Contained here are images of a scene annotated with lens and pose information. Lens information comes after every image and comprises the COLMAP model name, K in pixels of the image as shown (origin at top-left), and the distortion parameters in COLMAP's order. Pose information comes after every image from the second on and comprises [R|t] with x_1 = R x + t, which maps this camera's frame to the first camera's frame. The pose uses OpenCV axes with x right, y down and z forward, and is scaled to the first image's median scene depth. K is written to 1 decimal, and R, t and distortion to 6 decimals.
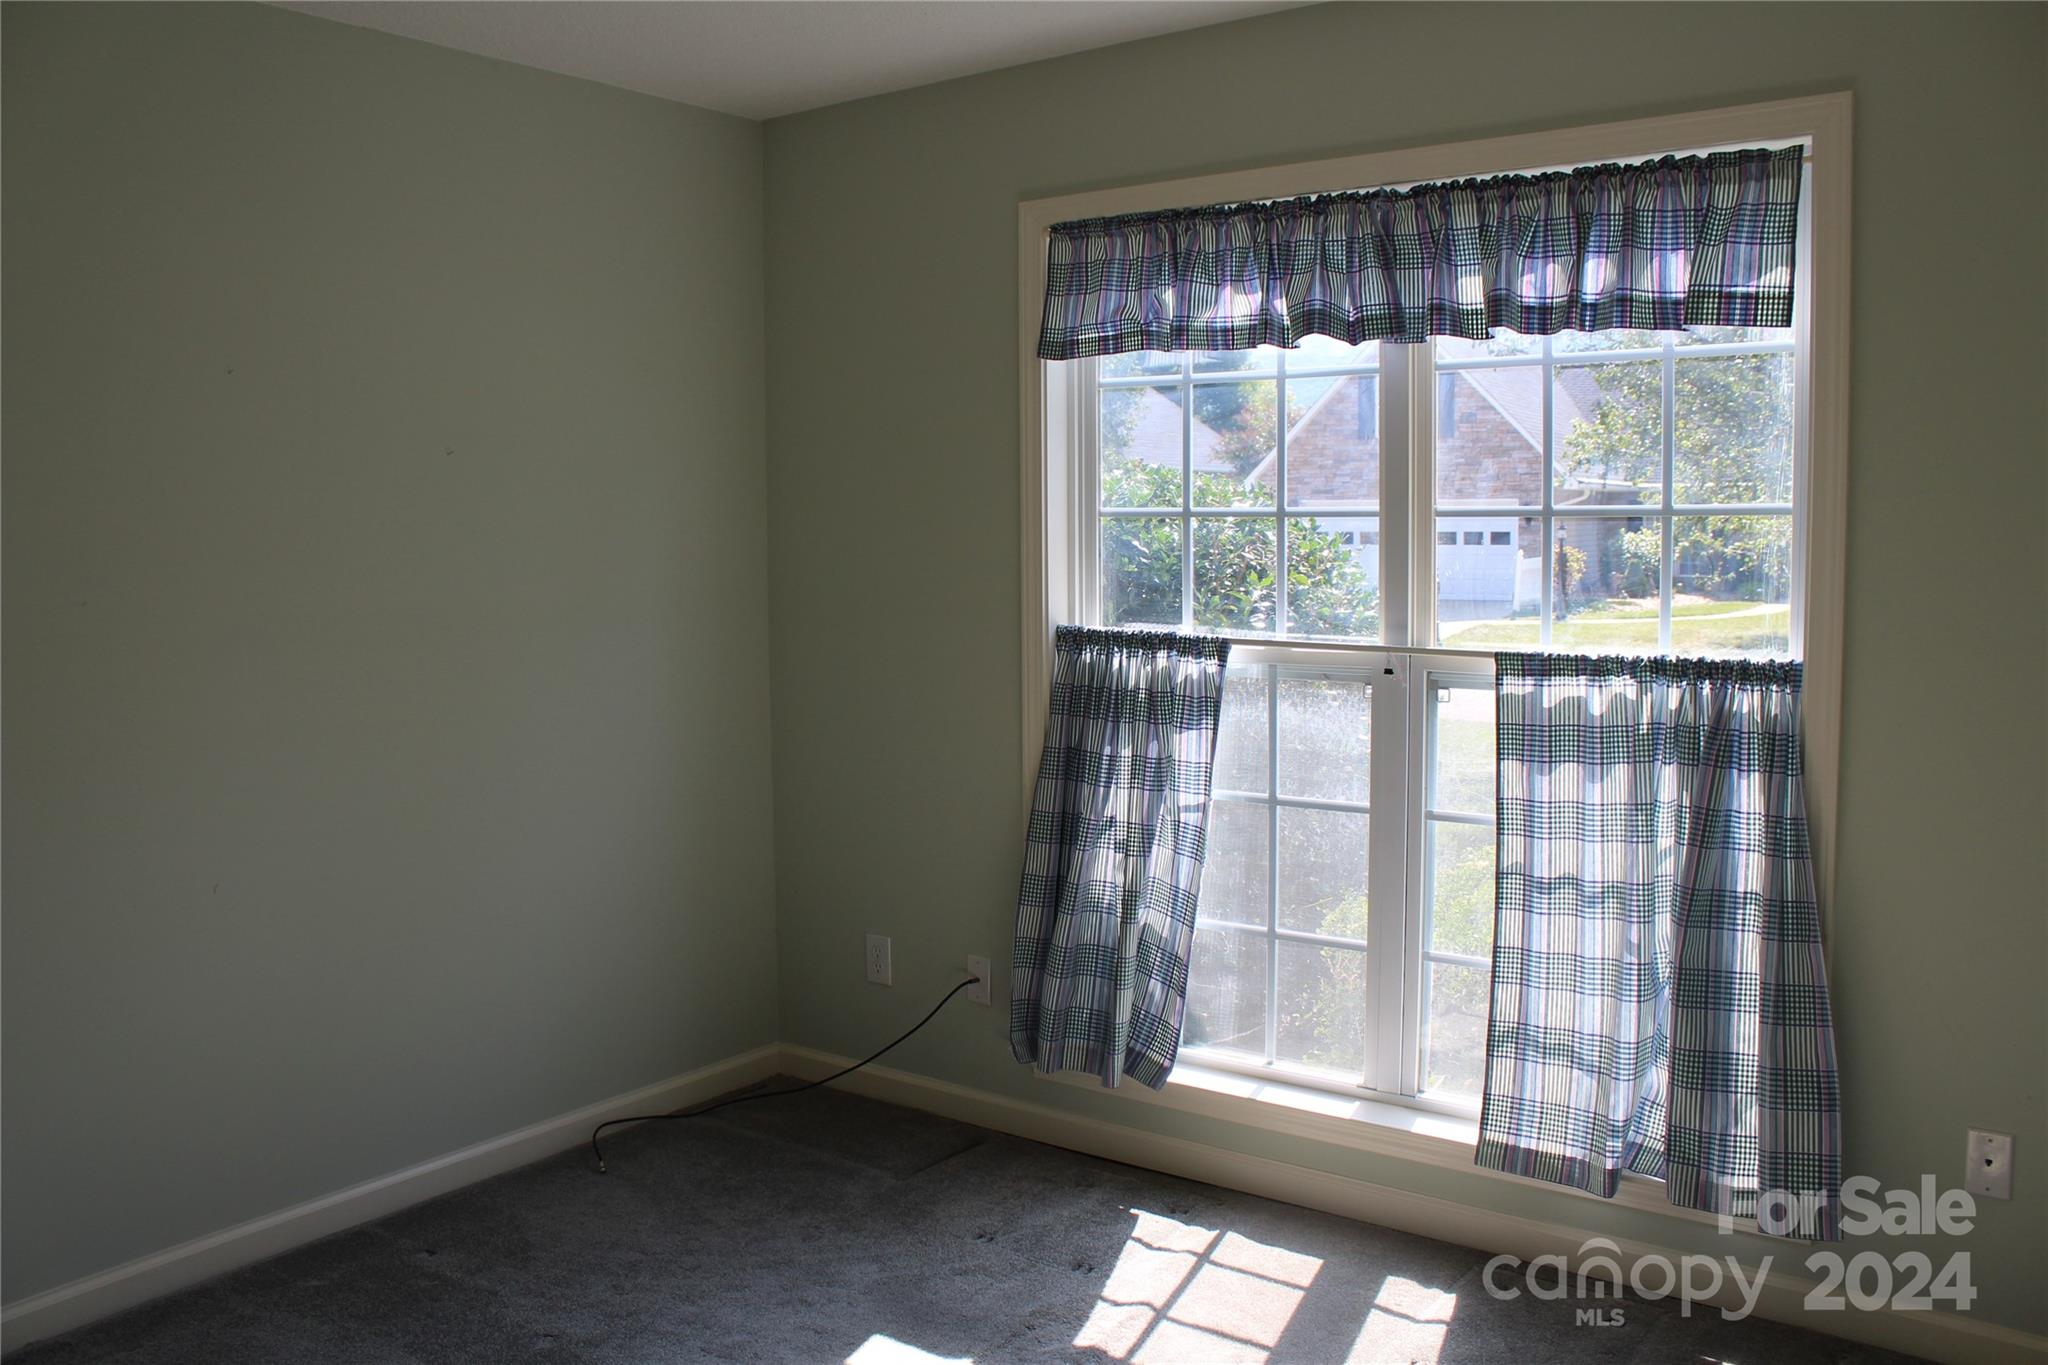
lens RADIAL K [[1687.0, 0, 1024.0], [0, 1687.0, 682.5], [0, 0, 1]] dist [-0.165541, 0.164927]
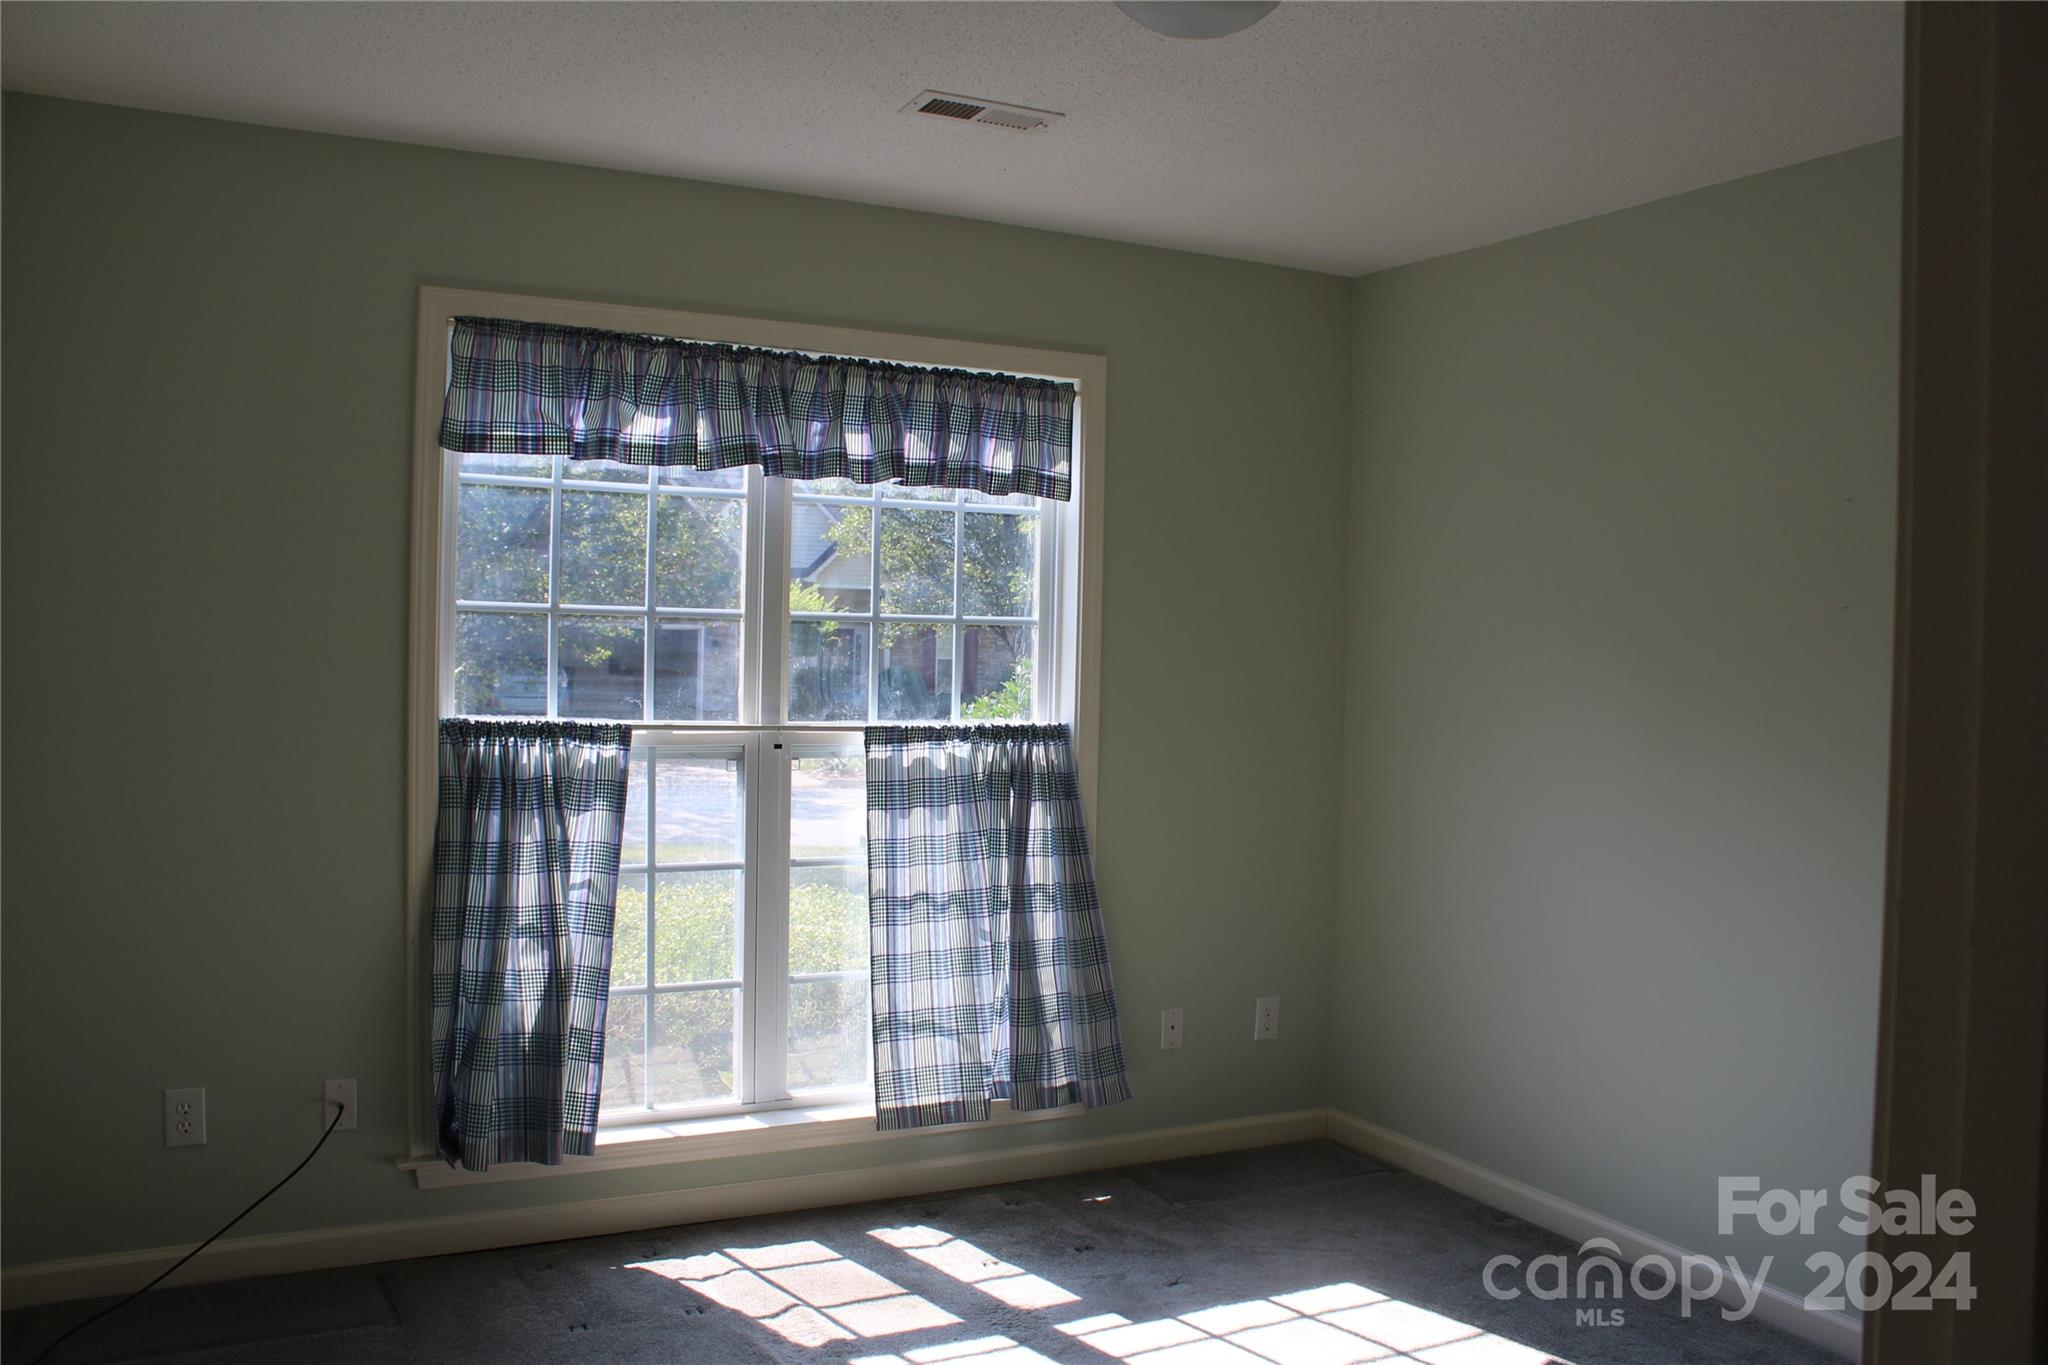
lens RADIAL K [[1687.0, 0, 1024.0], [0, 1687.0, 682.5], [0, 0, 1]] dist [-0.165541, 0.164927]
pose [[0.443878, -0.004315, 0.896077, -0.830009], [0.057212, 0.998085, -0.023534, -0.014672], [-0.894259, 0.061712, 0.443274, 0.315033]]
